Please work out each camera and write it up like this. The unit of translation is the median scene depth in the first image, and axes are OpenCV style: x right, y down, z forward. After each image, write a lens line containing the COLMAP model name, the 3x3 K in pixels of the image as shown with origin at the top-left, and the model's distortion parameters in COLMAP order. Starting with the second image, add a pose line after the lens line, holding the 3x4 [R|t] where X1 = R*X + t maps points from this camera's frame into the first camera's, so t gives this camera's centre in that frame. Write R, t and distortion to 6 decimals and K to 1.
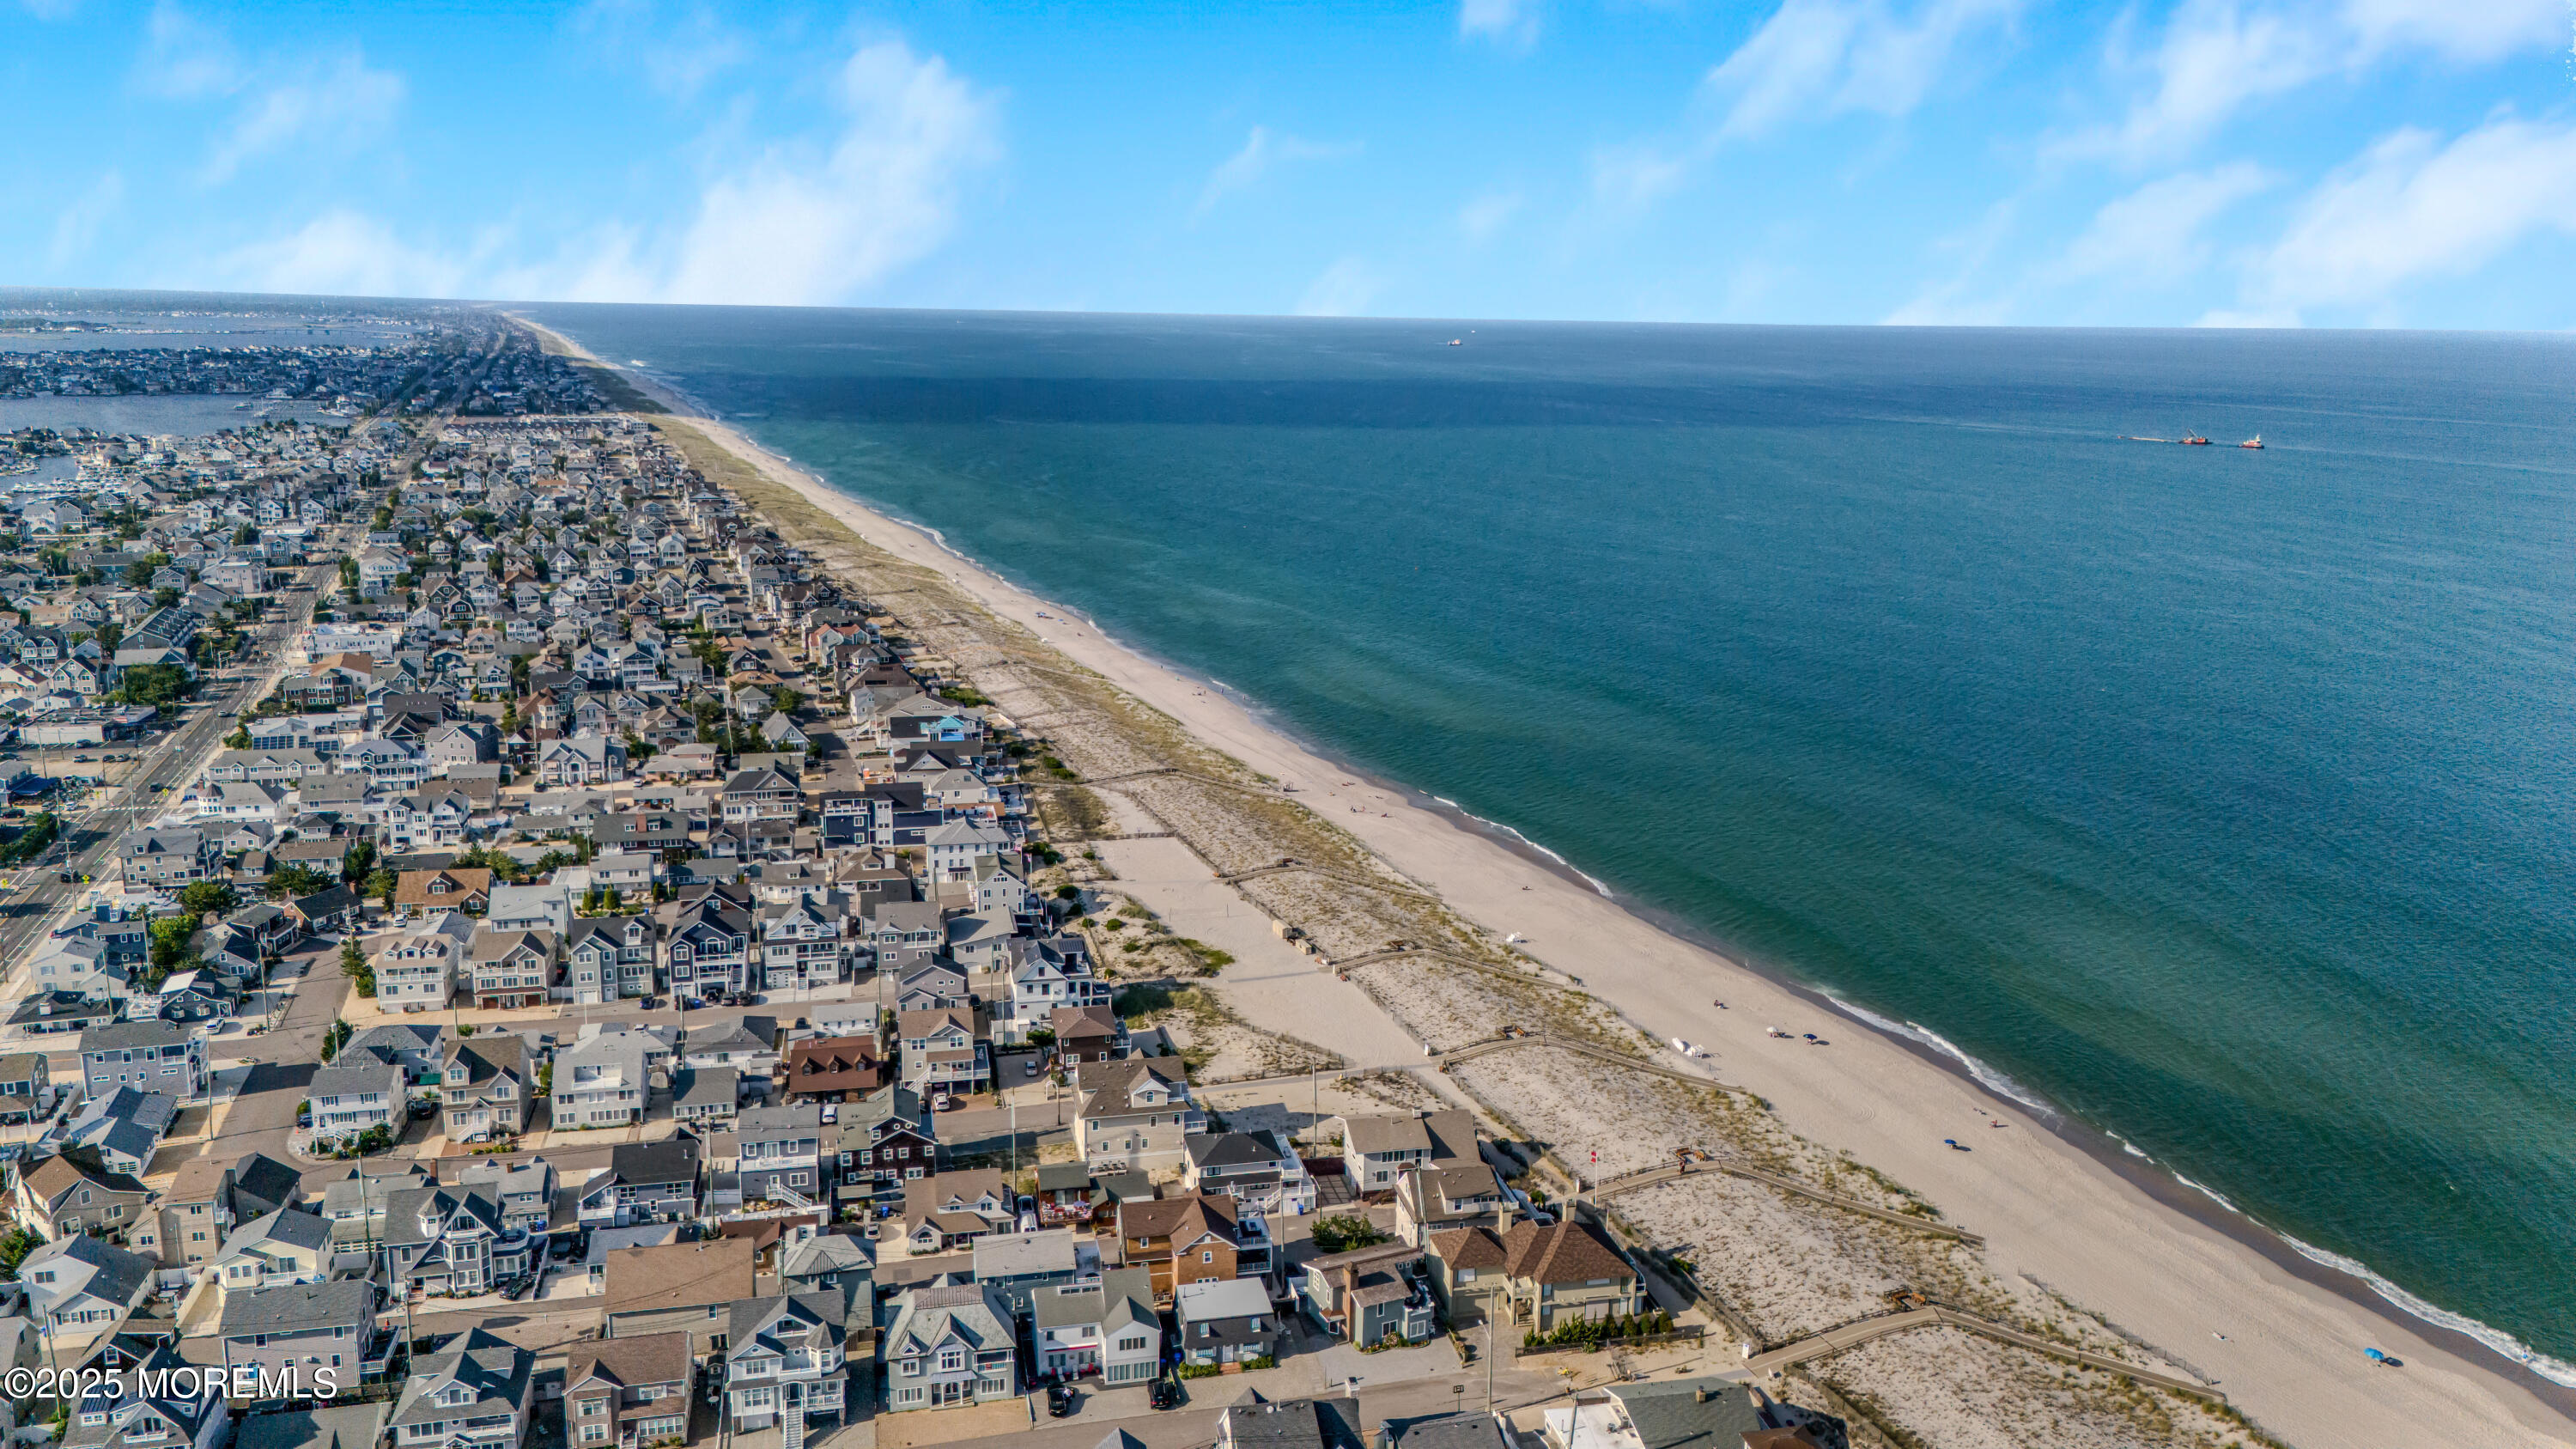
lens RADIAL K [[1860.7, 0, 1283.5], [0, 1860.7, 679.9], [0, 0, 1]] dist [0.068878, -0.080066]
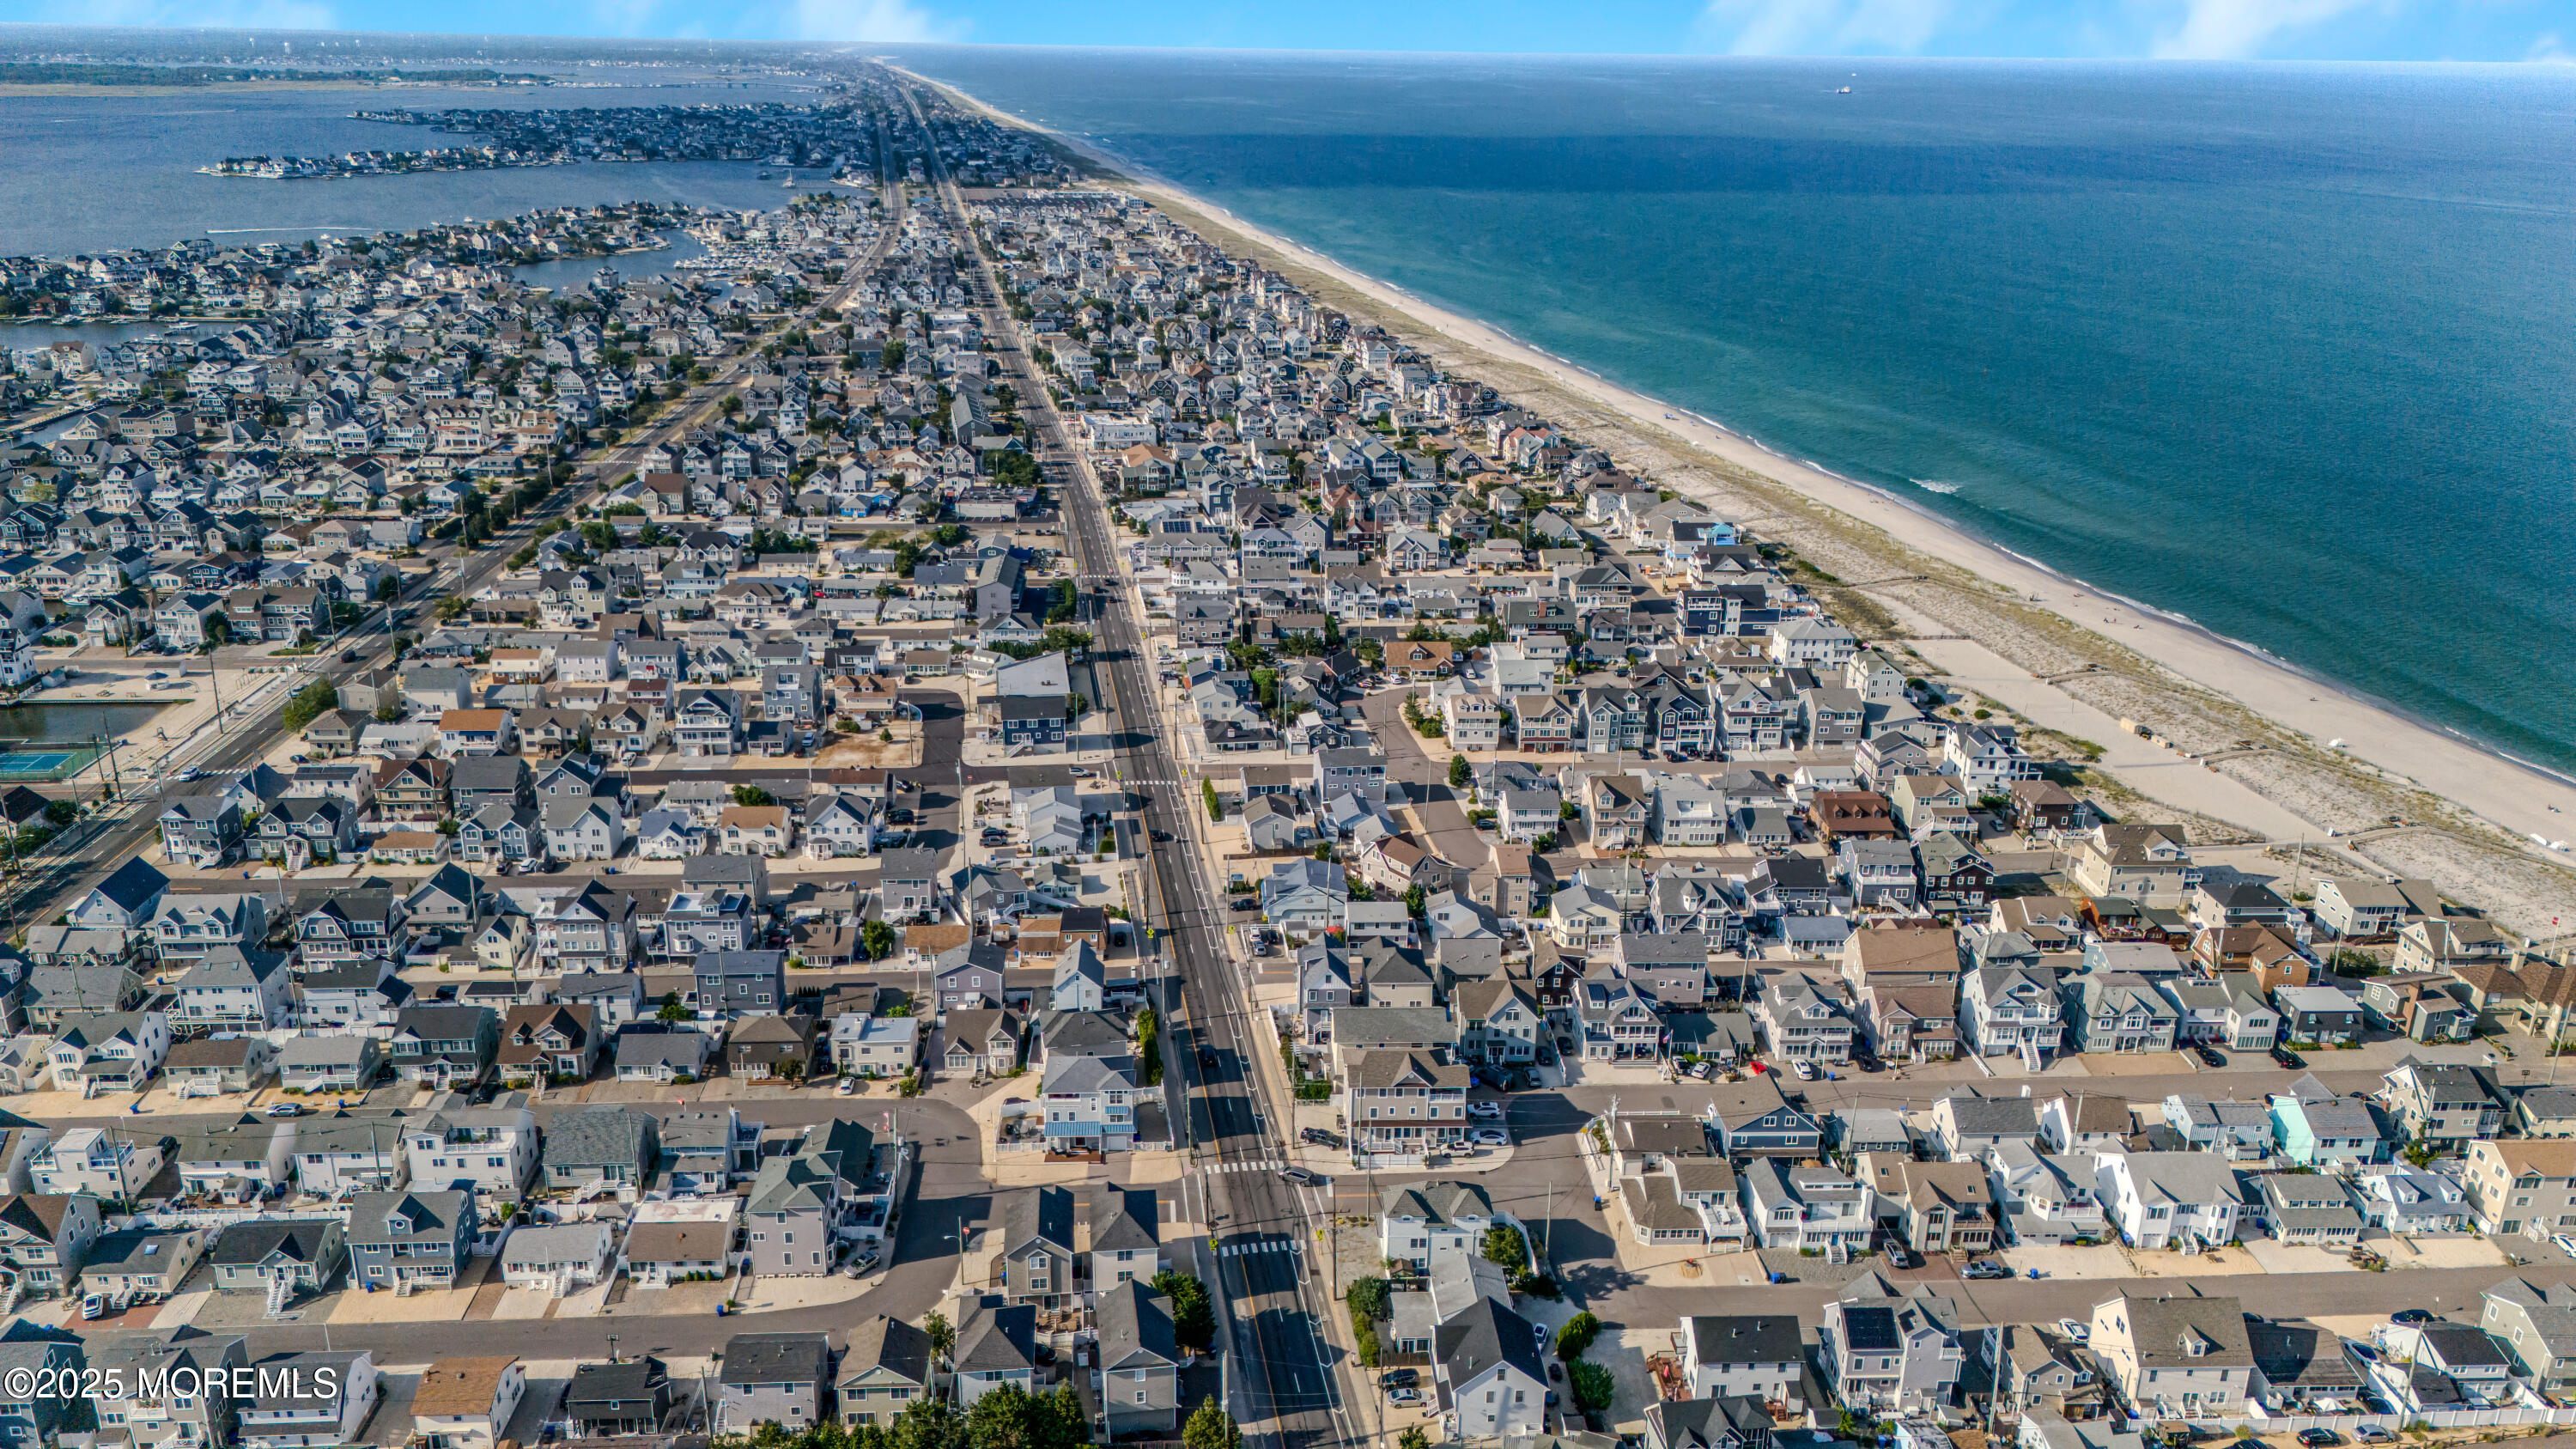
lens RADIAL K [[1860.7, 0, 1283.5], [0, 1860.7, 679.9], [0, 0, 1]] dist [0.068878, -0.080066]
pose [[0.984773, 0.050607, -0.166319, -0.415608], [-0.029073, 0.991160, 0.129448, -0.045084], [0.171399, -0.122641, 0.977538, -0.341560]]
